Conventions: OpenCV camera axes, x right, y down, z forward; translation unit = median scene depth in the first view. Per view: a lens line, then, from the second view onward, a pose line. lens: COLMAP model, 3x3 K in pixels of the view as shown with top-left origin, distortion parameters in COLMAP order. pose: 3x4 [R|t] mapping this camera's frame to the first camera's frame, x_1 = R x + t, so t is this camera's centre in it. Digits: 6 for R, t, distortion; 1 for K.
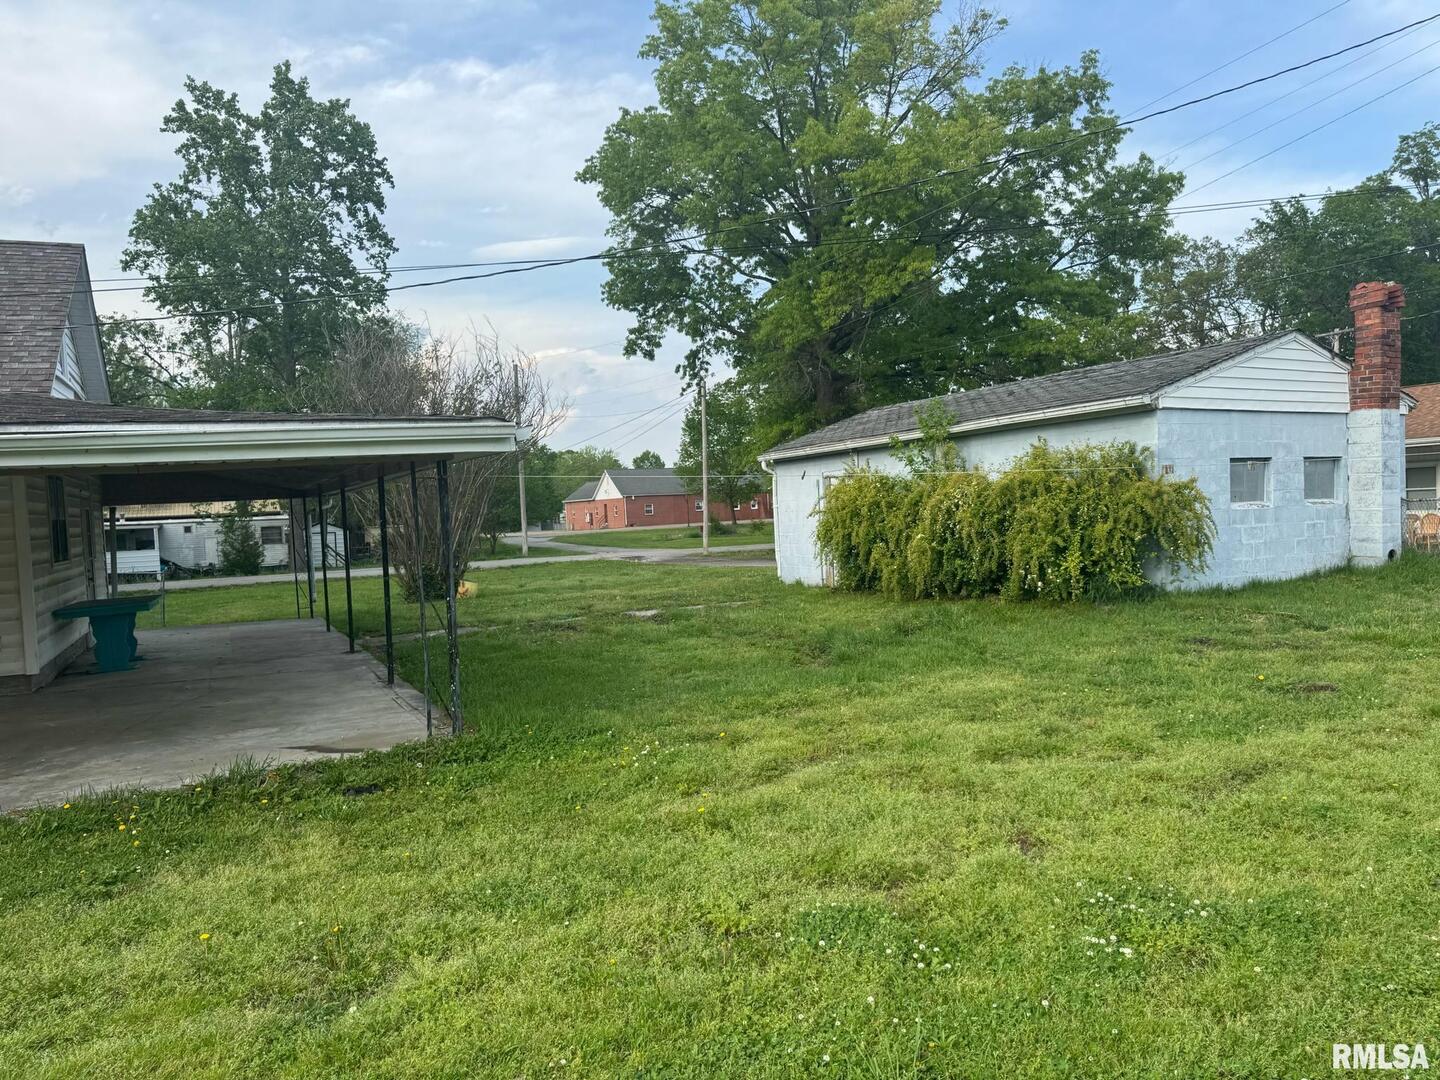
lens RADIAL K [[1027.4, 0, 721.3], [0, 1027.4, 524.7], [0, 0, 1]] dist [0.095201, -0.120647]
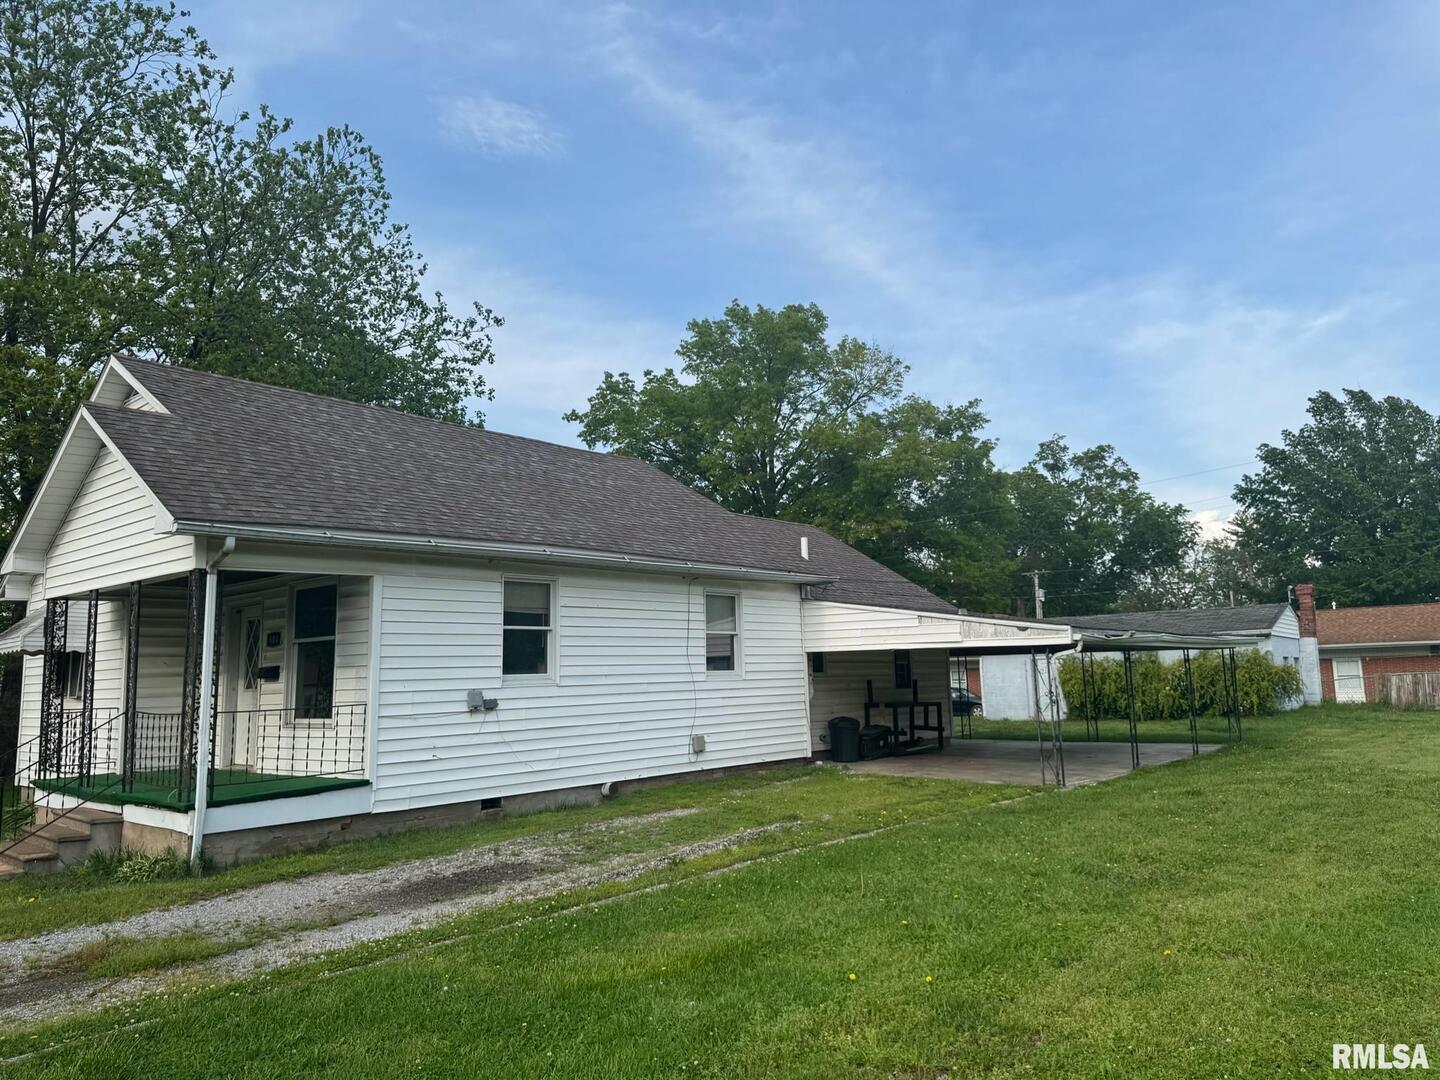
lens RADIAL K [[1027.4, 0, 721.3], [0, 1027.4, 524.7], [0, 0, 1]] dist [0.095201, -0.120647]
pose [[0.924644, 0.076943, 0.372978, -1.477879], [-0.007268, 0.982764, -0.184721, 0.083542], [-0.380763, 0.168090, 0.909266, -0.675704]]
